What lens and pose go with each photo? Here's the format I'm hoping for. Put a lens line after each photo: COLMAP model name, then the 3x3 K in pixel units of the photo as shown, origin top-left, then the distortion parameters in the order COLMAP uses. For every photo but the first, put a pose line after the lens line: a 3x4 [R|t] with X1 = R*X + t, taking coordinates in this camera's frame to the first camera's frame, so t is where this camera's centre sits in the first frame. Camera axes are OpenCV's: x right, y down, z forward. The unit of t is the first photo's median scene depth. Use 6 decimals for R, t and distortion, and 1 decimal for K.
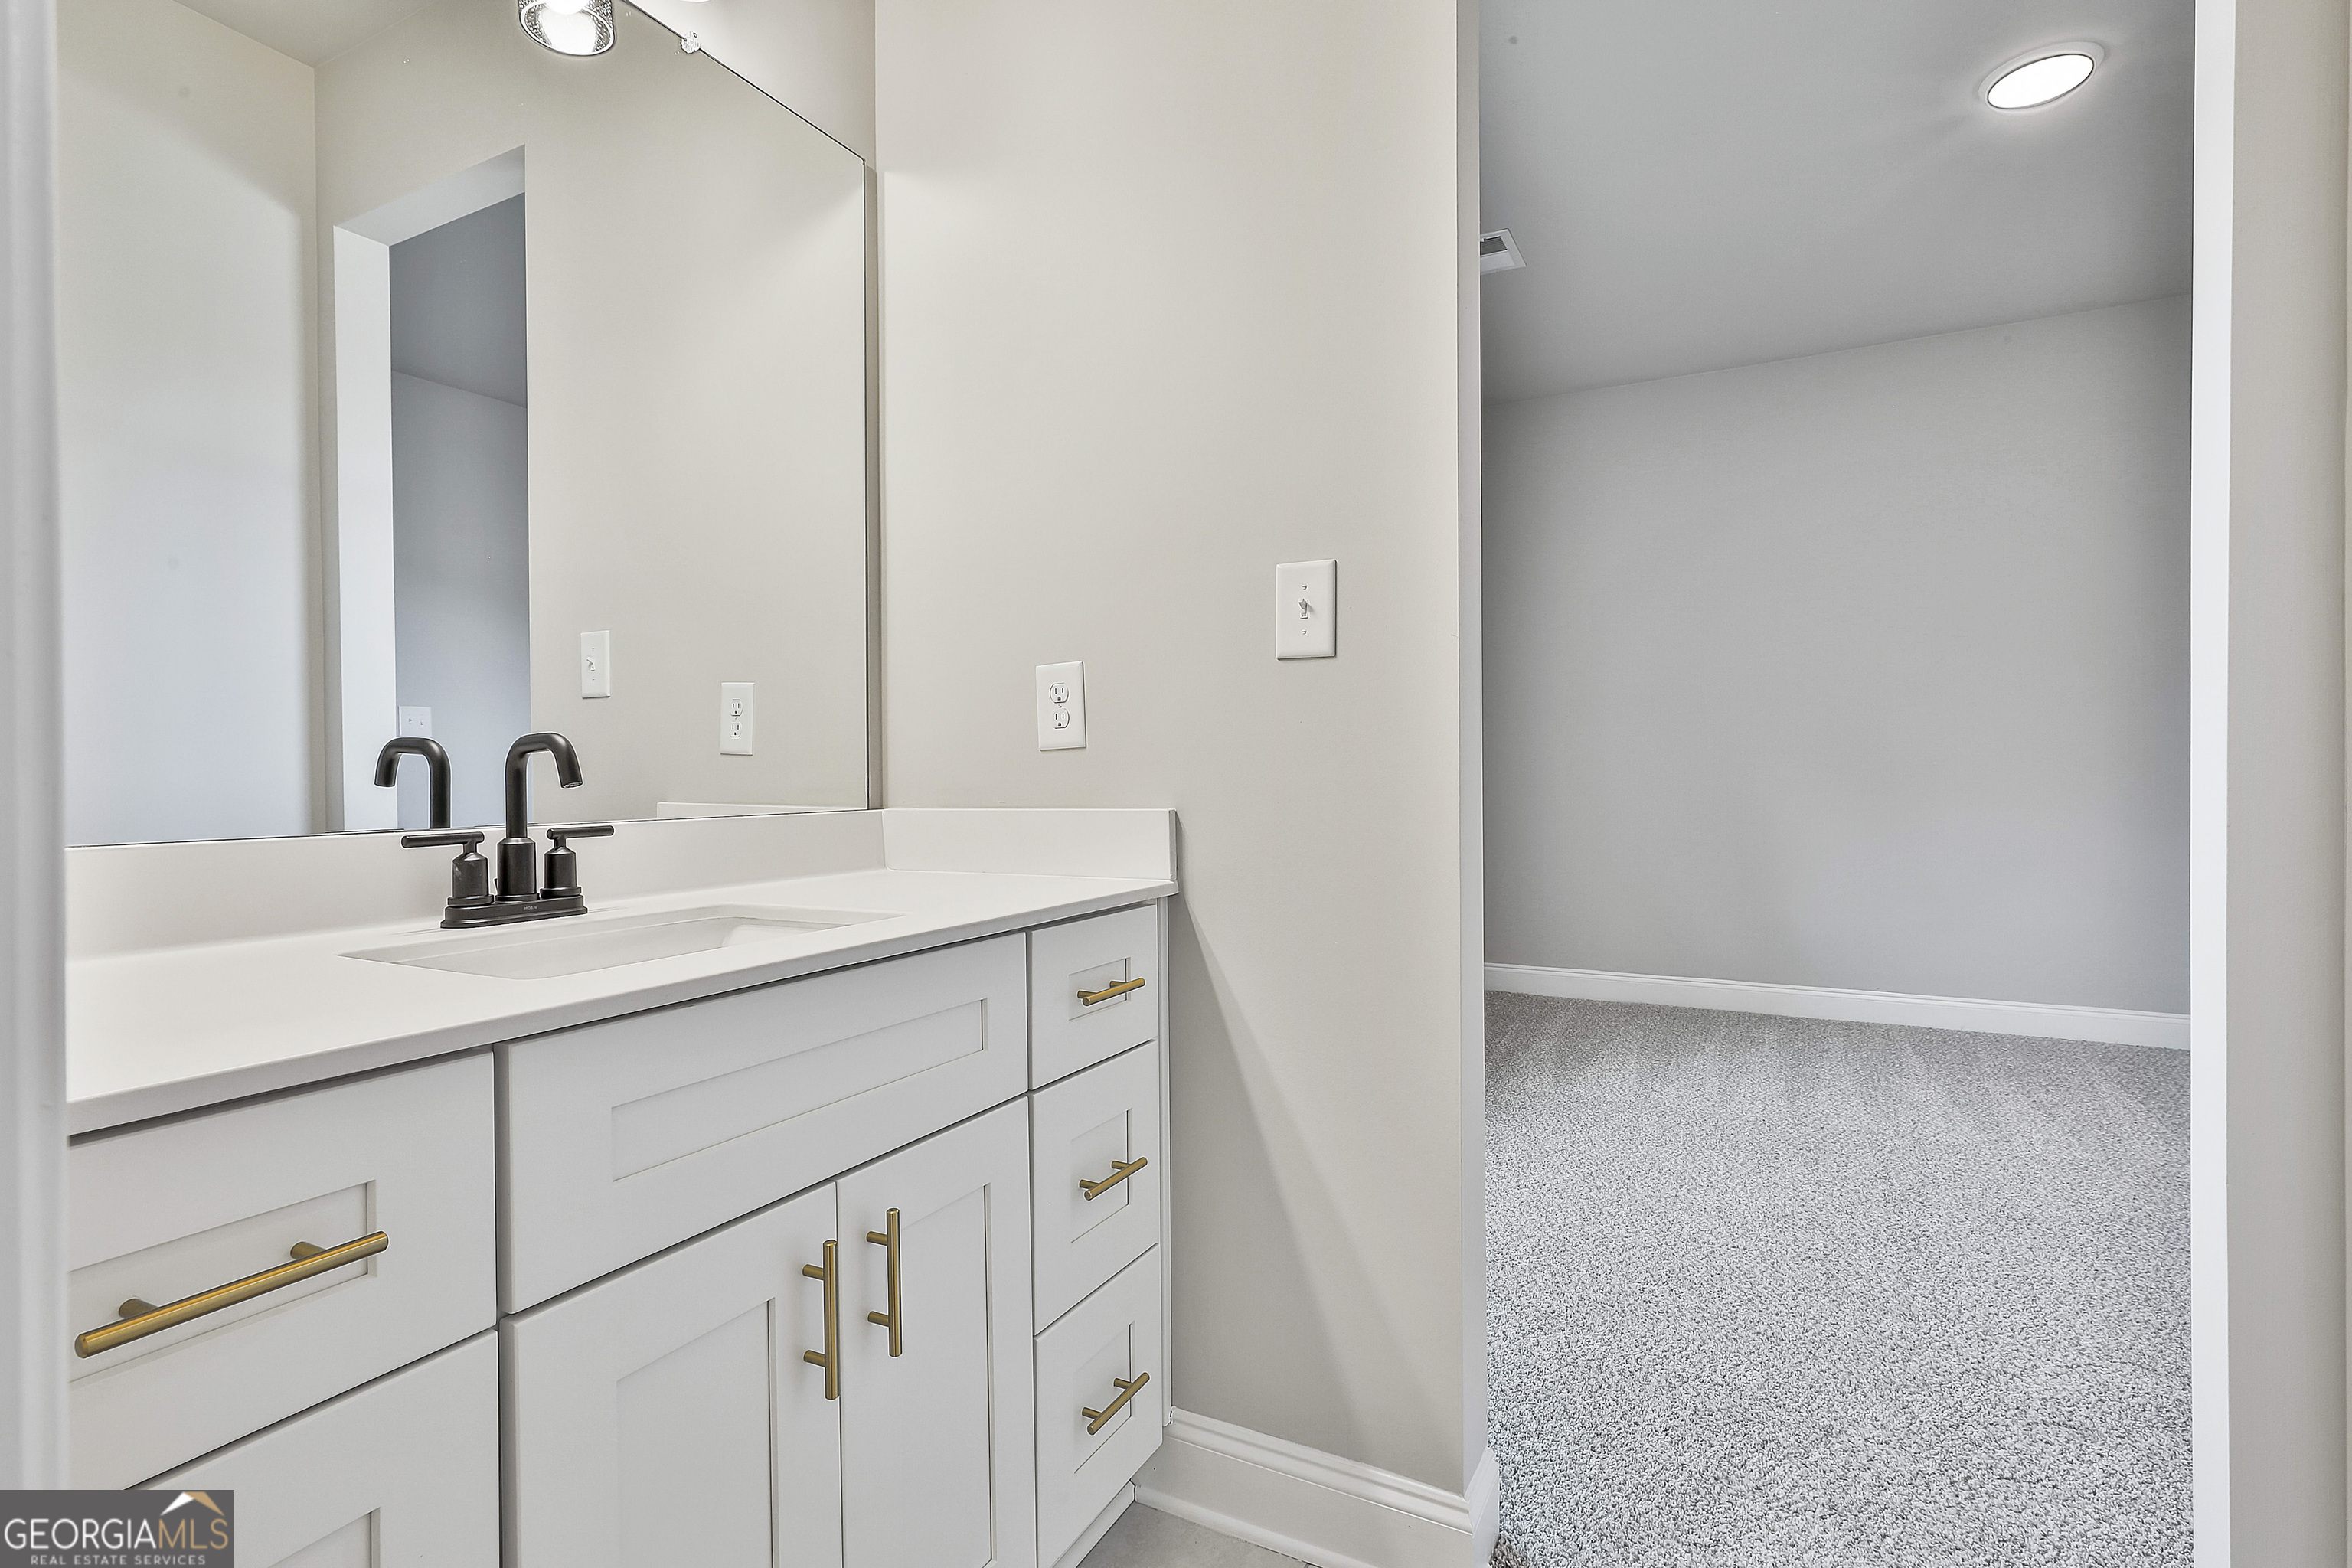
lens RADIAL K [[1144.7, 0, 1176.5], [0, 1144.7, 767.7], [0, 0, 1]] dist [-0.000684, 0.000709]
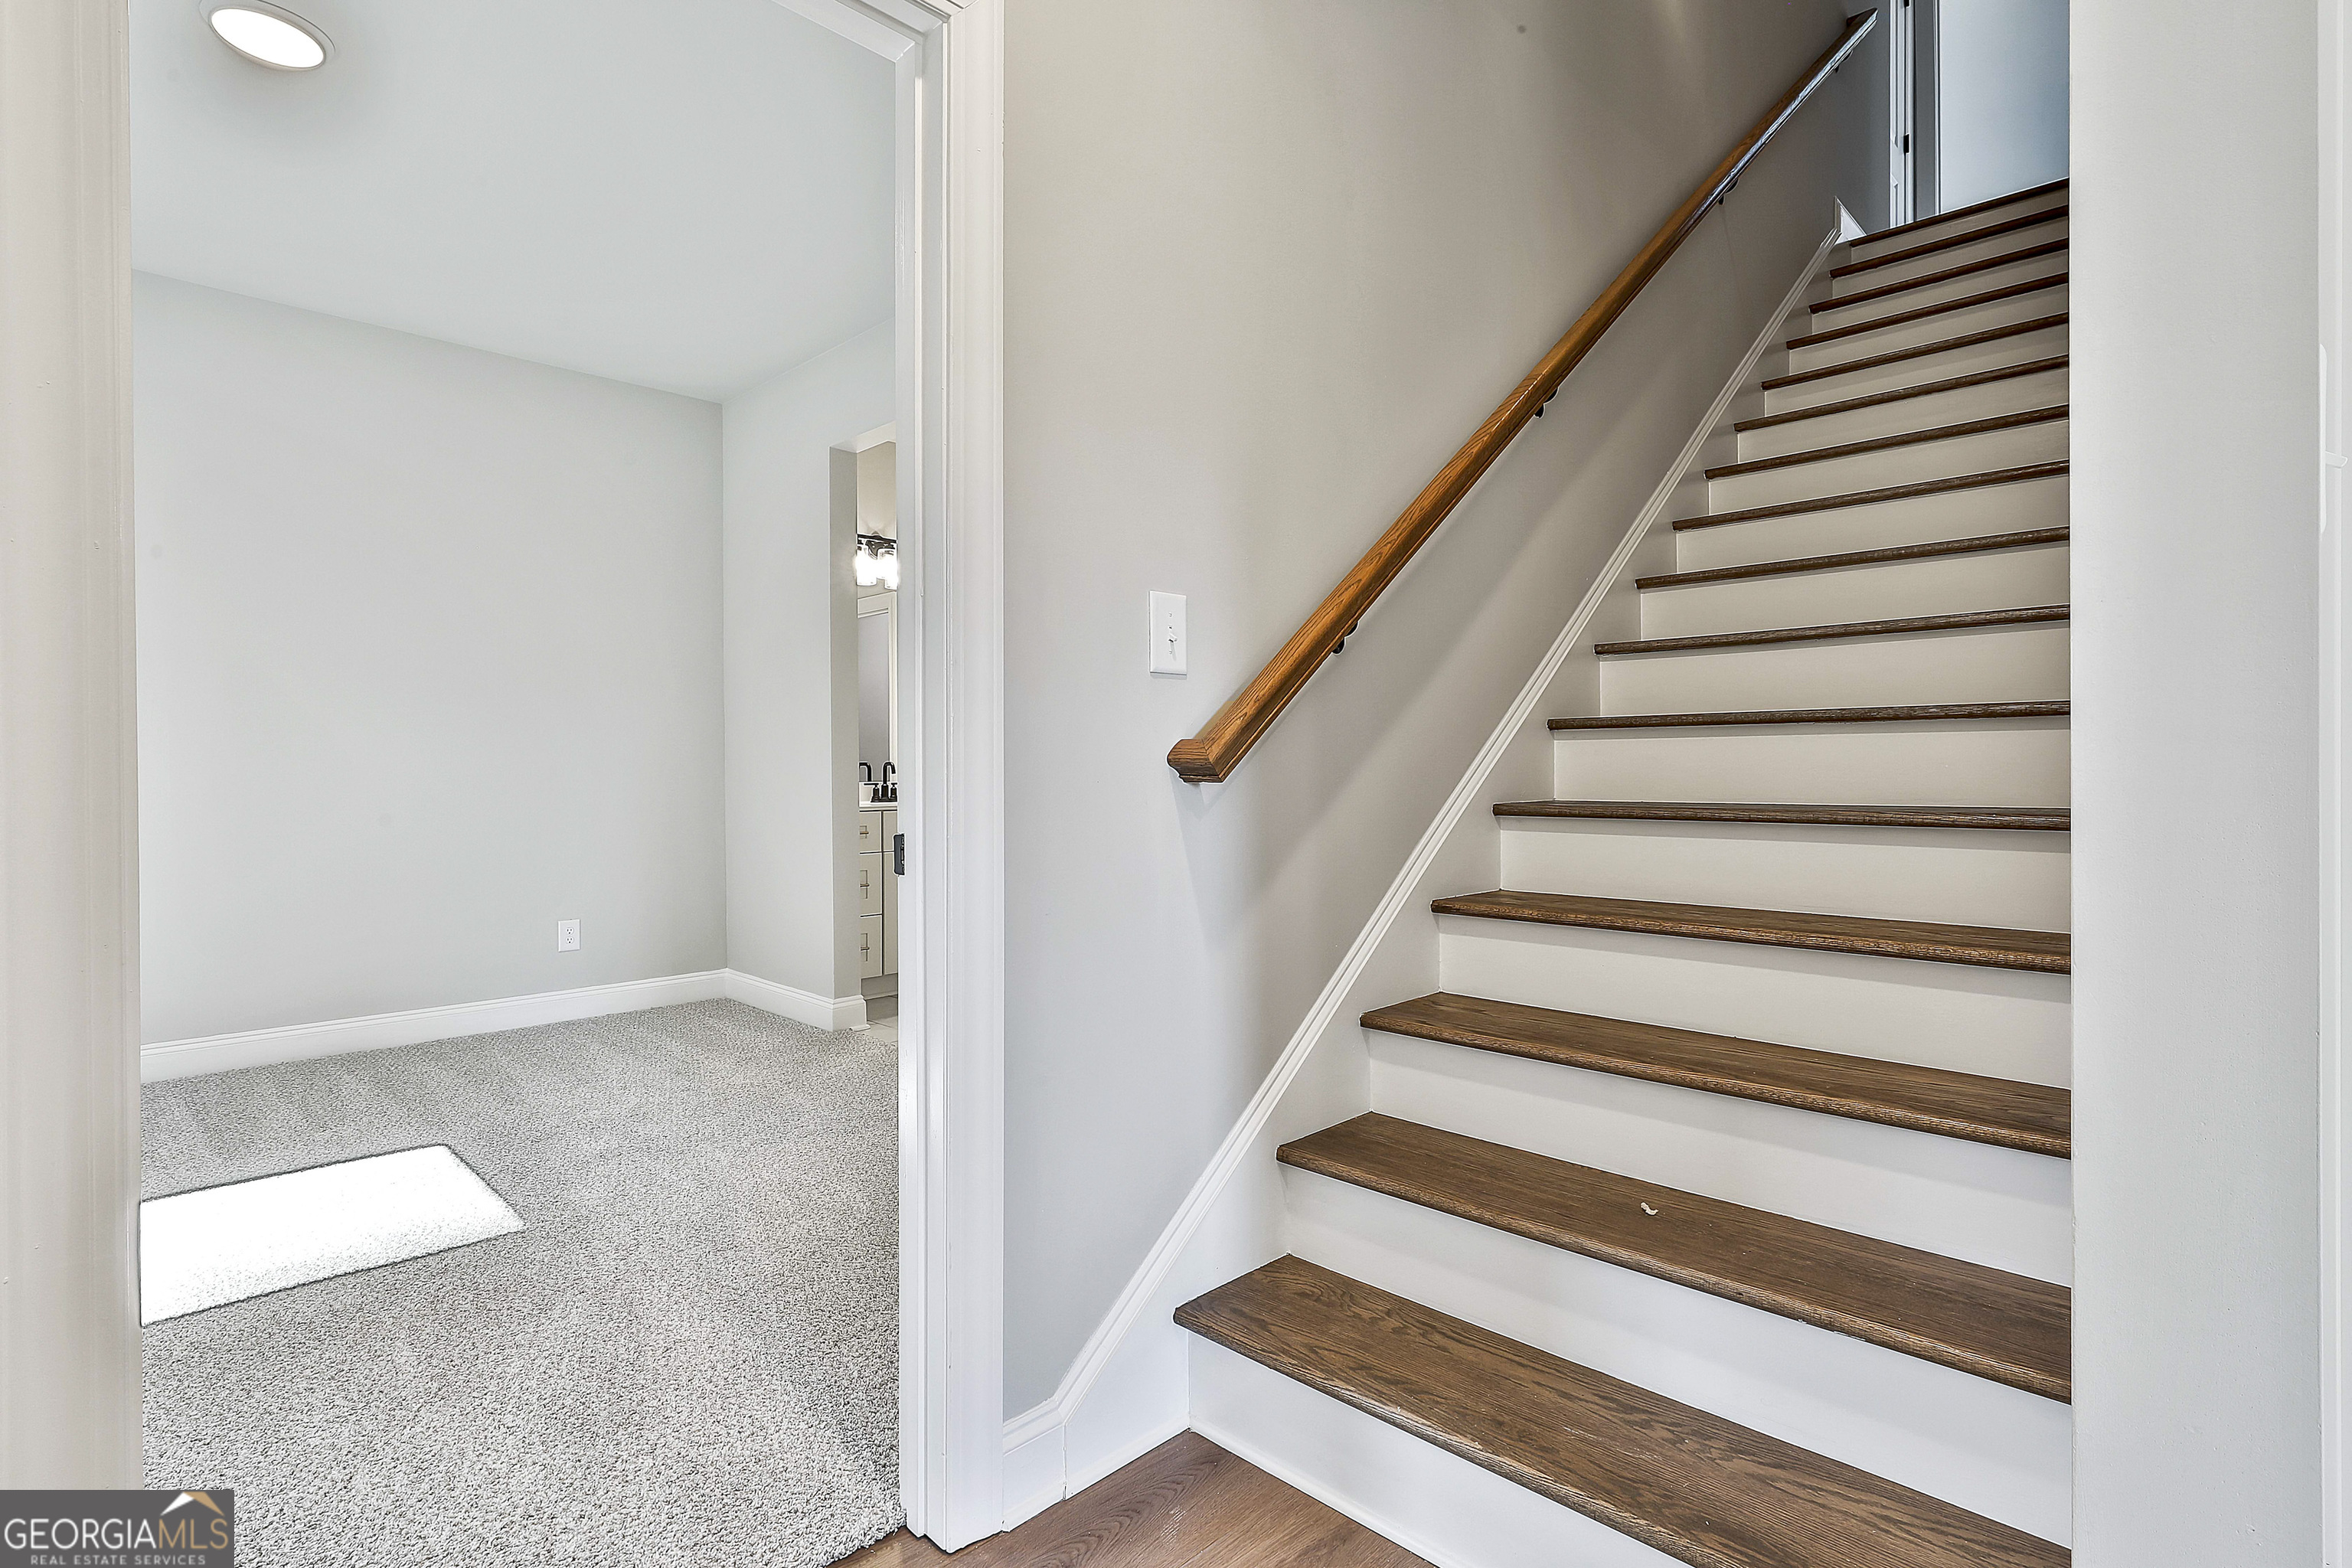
lens RADIAL K [[1144.7, 0, 1176.5], [0, 1144.7, 767.7], [0, 0, 1]] dist [-0.000684, 0.000709]
pose [[0.964399, 0.003023, -0.264434, 1.908351], [-0.004099, 0.999985, -0.003518, 0.004926], [0.264419, 0.004477, 0.964397, -3.372057]]
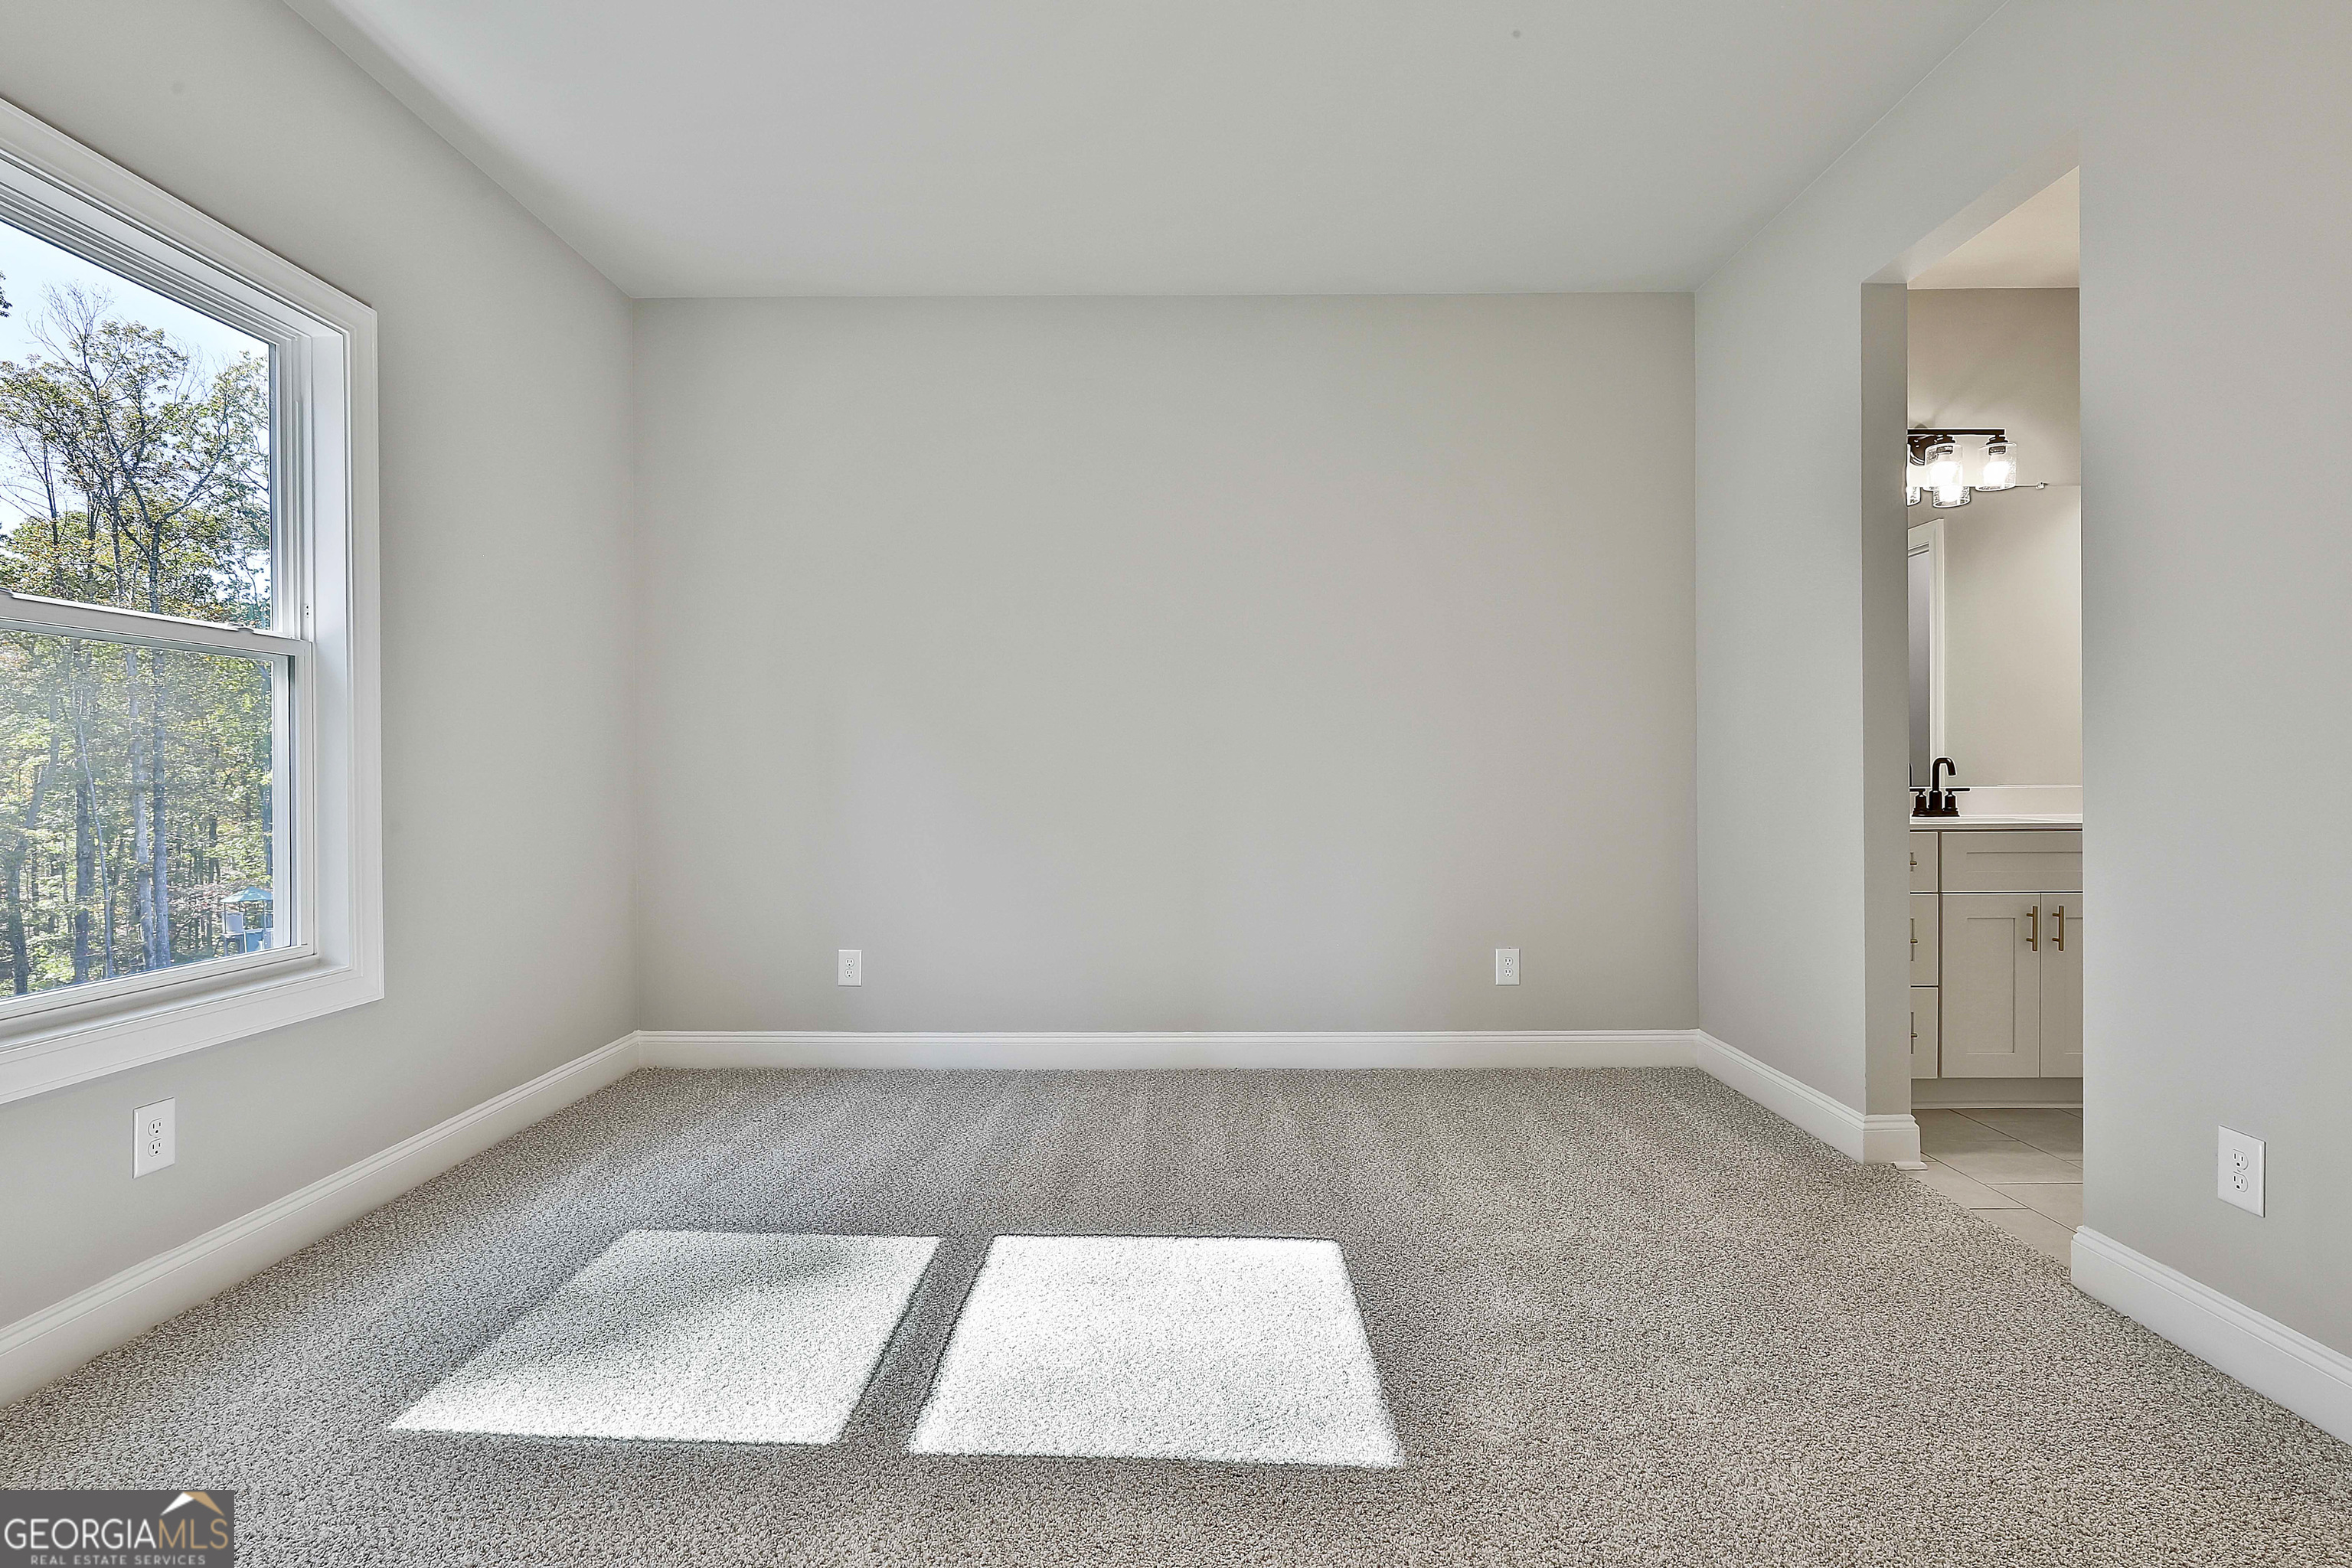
lens RADIAL K [[1144.7, 0, 1176.5], [0, 1144.7, 767.7], [0, 0, 1]] dist [-0.000684, 0.000709]
pose [[0.483404, 0.007265, -0.875367, 1.268956], [-0.007492, 0.999963, 0.004162, 0.000273], [0.875365, 0.004547, 0.483441, -2.547171]]
